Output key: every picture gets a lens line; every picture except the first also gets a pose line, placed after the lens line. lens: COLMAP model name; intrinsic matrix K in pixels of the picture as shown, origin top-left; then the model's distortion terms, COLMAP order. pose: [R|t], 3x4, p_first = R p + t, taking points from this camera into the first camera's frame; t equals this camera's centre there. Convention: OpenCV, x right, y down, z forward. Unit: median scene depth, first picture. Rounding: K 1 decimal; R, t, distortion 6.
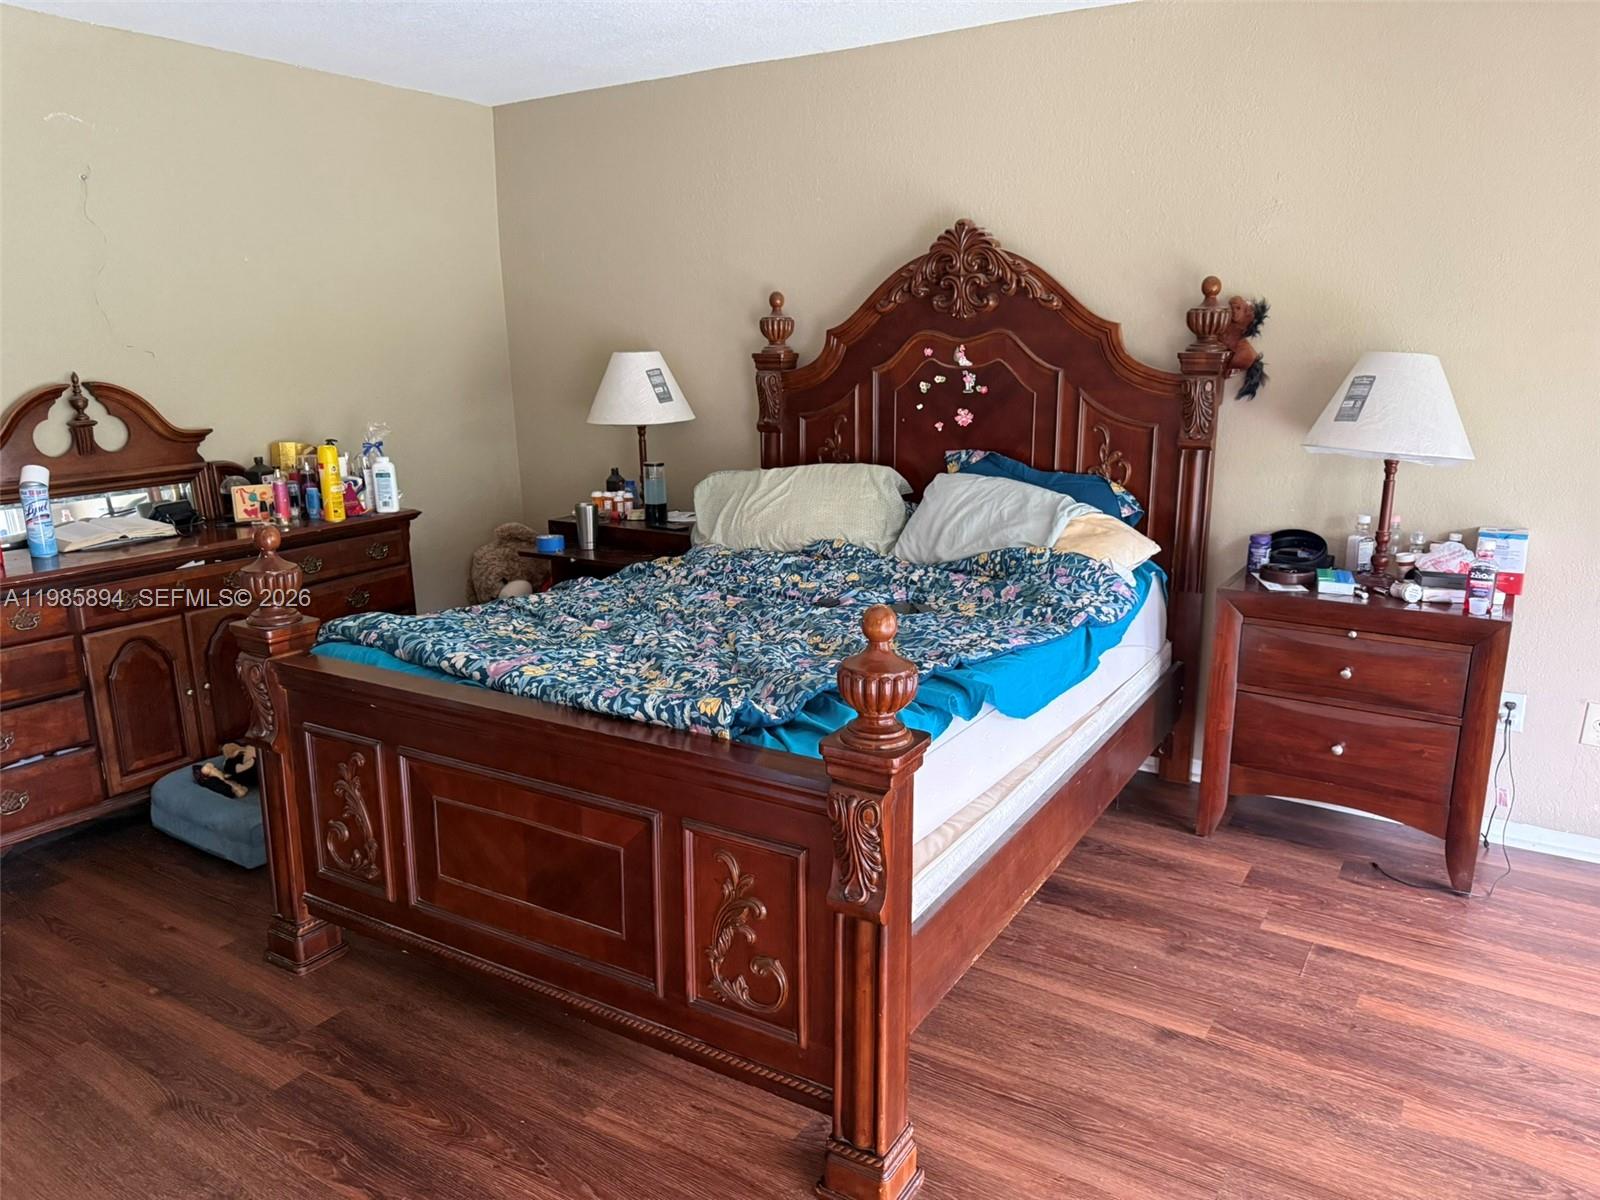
lens RADIAL K [[1126.8, 0, 812.1], [0, 1126.8, 610.5], [0, 0, 1]] dist [0.071262, -0.092192]
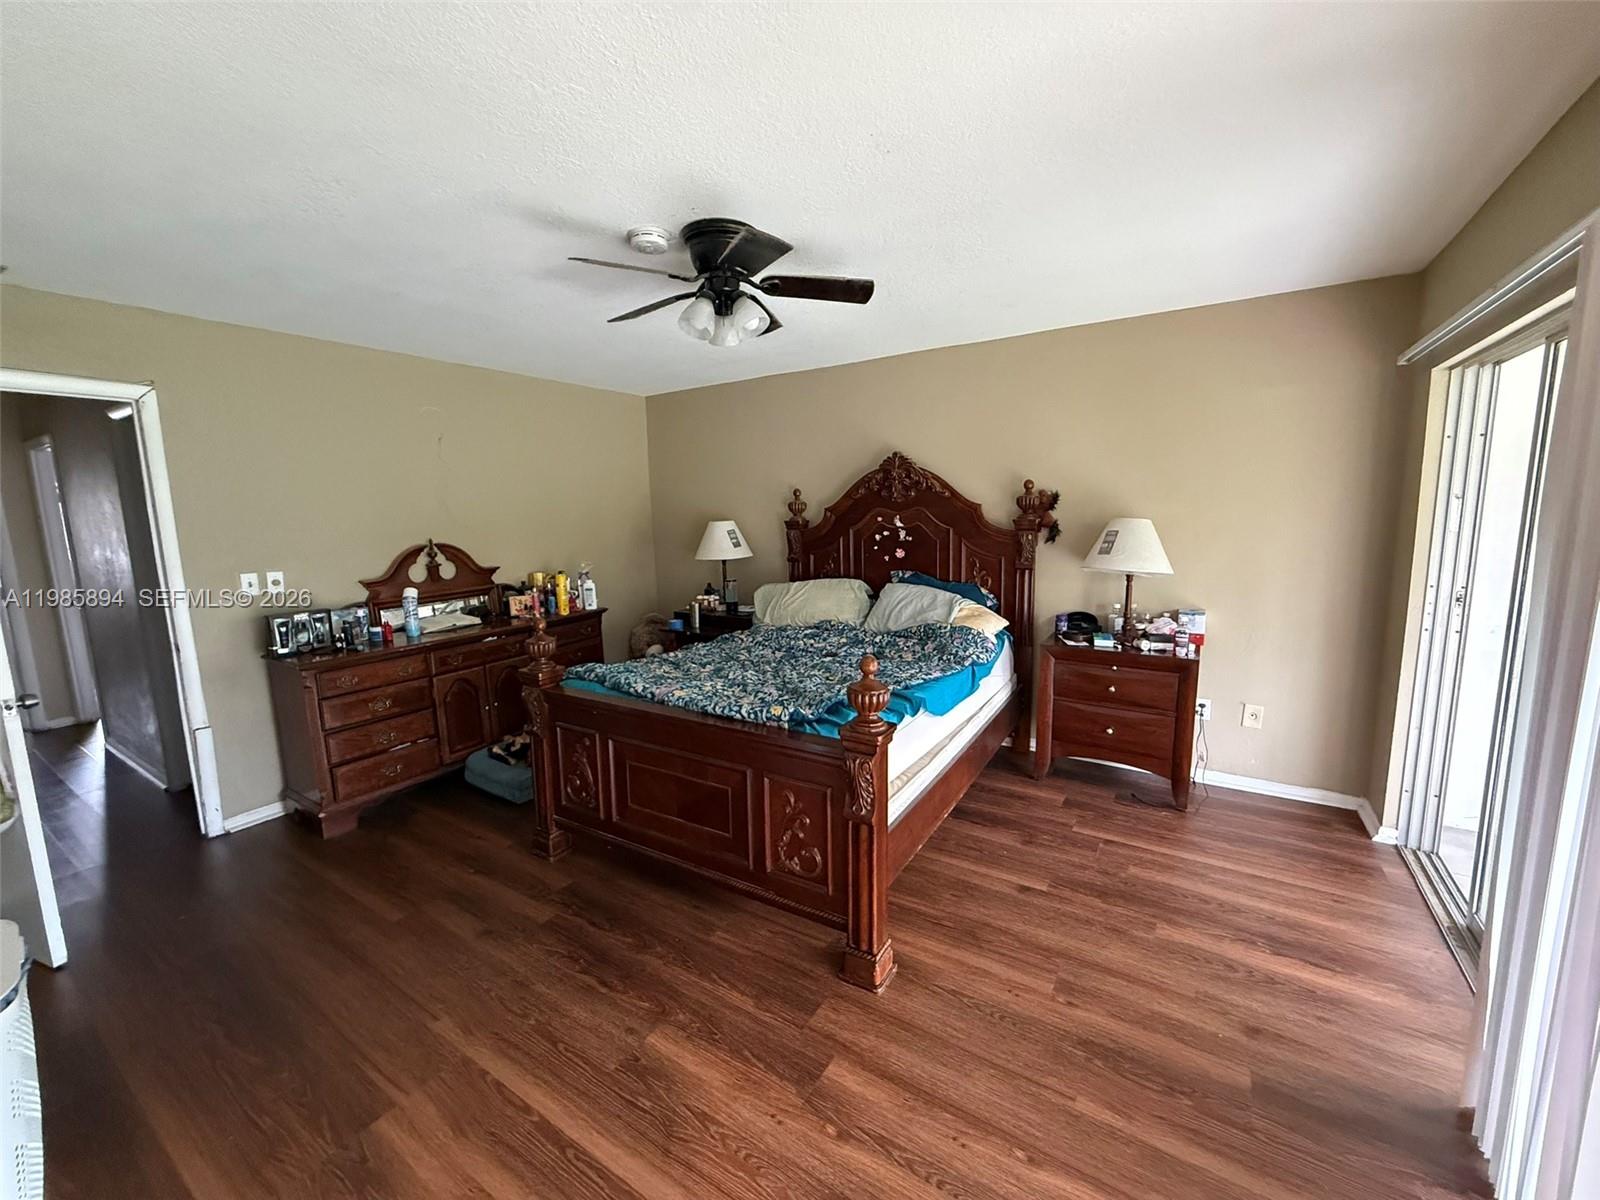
lens RADIAL K [[639.1, 0, 799.9], [0, 639.1, 603.6], [0, 0, 1]] dist [0.000486, 0.000323]
pose [[0.999842, -0.014602, -0.010110, -0.023897], [0.013673, 0.996153, -0.086556, -0.000252], [0.011335, 0.086404, 0.996196, -0.048067]]
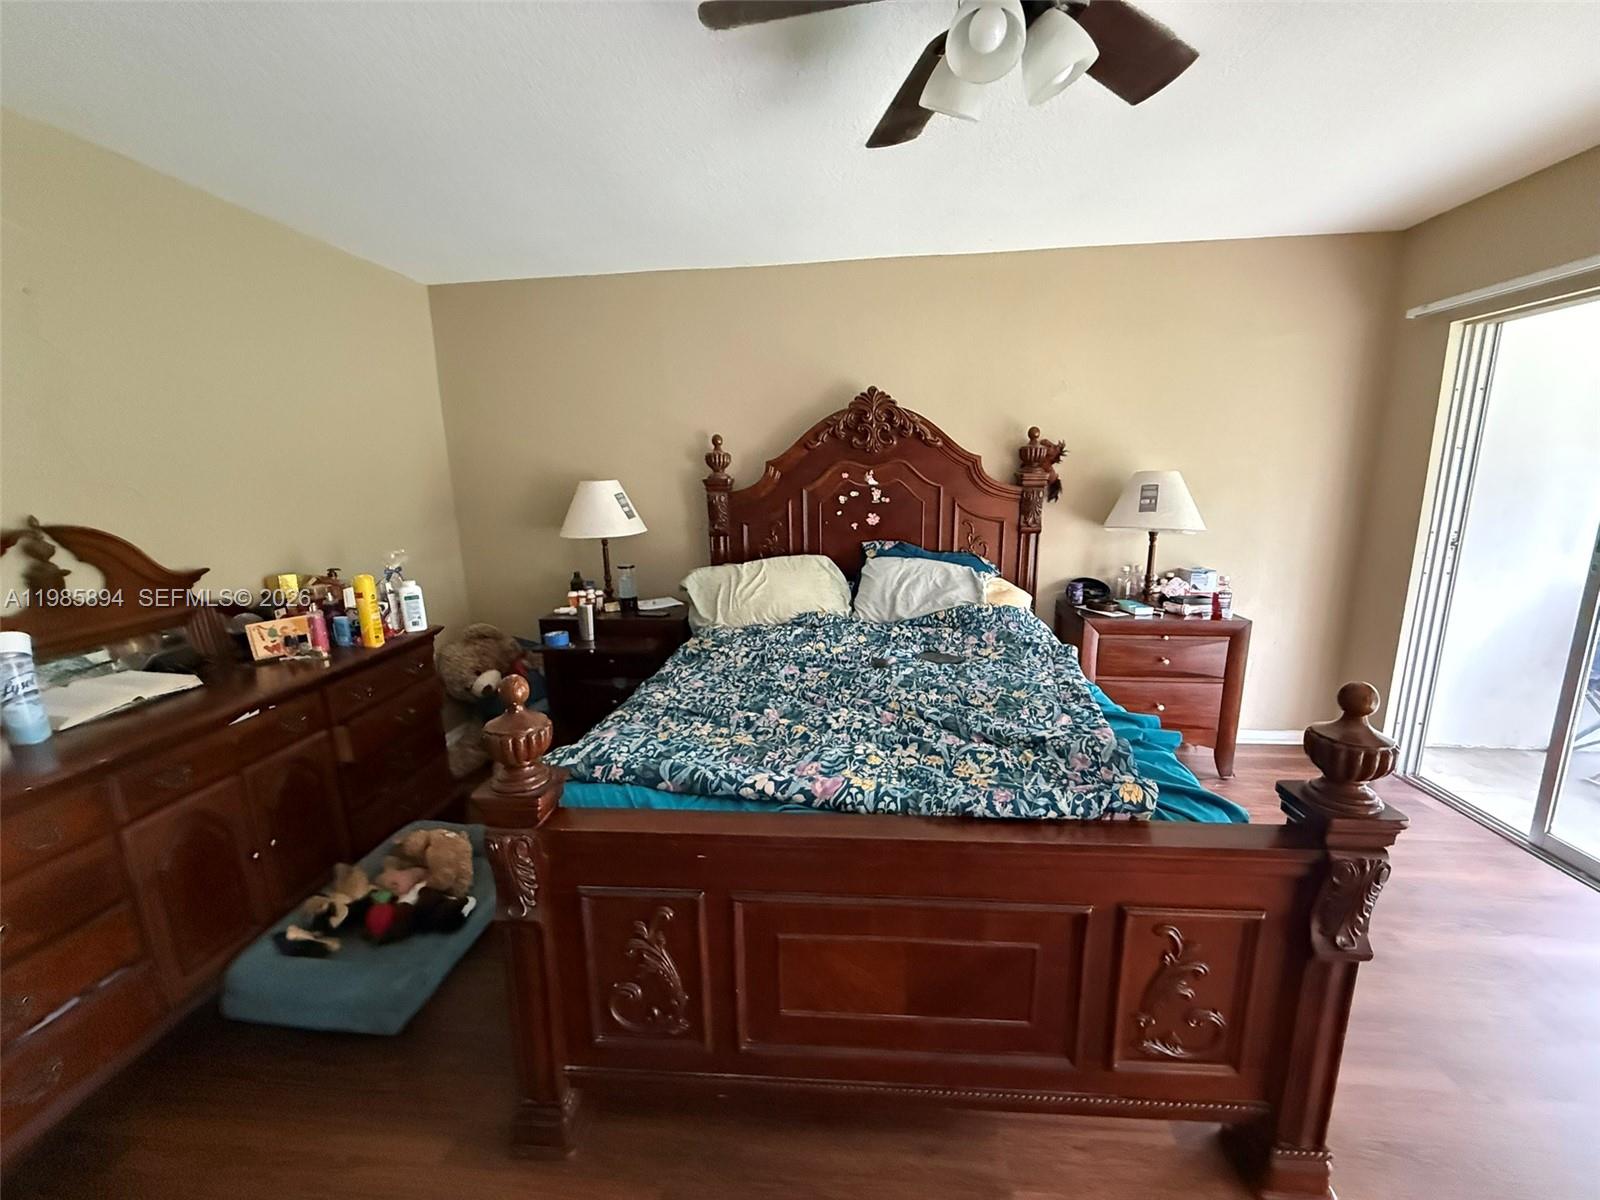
lens RADIAL K [[639.1, 0, 798.7], [0, 639.1, 600.6], [0, 0, 1]] dist [0.000486, 0.000323]
pose [[0.894368, -0.100471, 0.435902, -0.376516], [0.118580, 0.992839, -0.014460, -0.076519], [-0.431328, 0.064622, 0.899878, 0.352137]]
